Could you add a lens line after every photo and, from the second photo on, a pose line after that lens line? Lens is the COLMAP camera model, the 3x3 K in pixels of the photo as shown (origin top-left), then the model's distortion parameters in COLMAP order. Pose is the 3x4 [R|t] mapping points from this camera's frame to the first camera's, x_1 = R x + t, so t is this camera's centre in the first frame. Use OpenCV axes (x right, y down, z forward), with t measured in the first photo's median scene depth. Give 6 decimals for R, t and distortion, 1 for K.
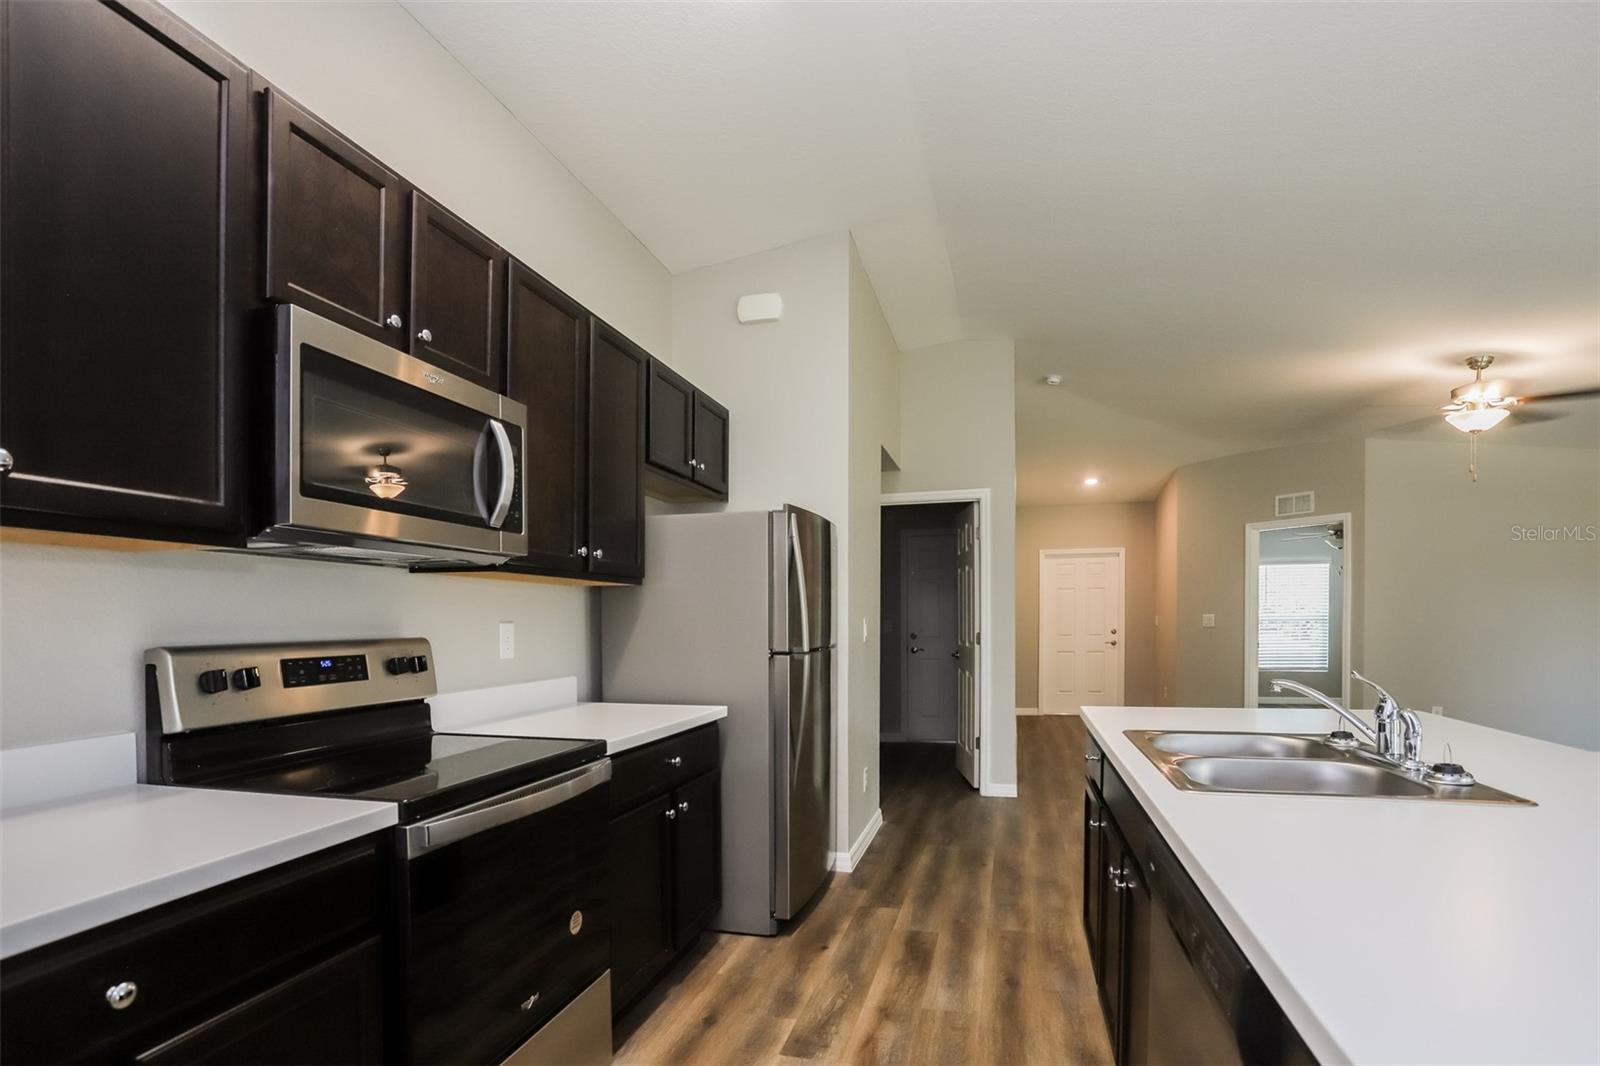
lens RADIAL K [[812.9, 0, 791.8], [0, 812.9, 620.0], [0, 0, 1]] dist [0.014930, 0.000376]
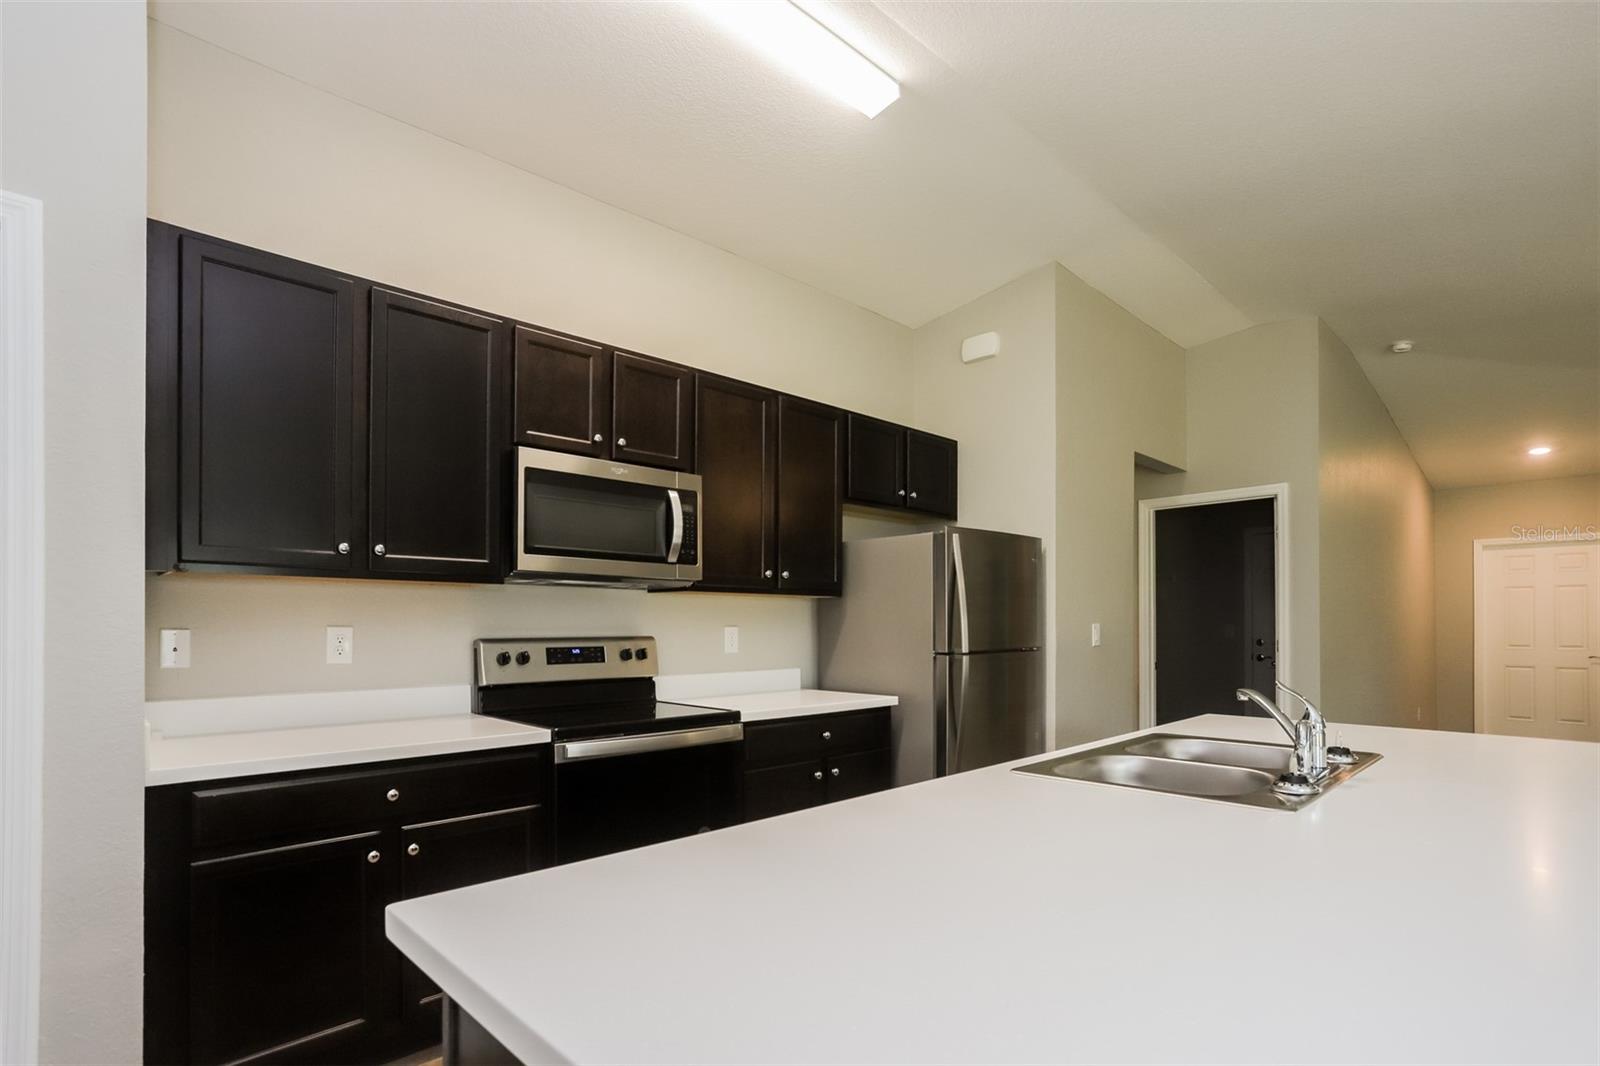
lens RADIAL K [[793.9, 0, 802.4], [0, 793.9, 620.4], [0, 0, 1]] dist [0.032591, 0.000348]
pose [[0.871810, 0.000883, -0.489843, 0.534748], [-0.003565, 0.999983, -0.004543, -0.001805], [0.489831, 0.005707, 0.871799, -0.140217]]
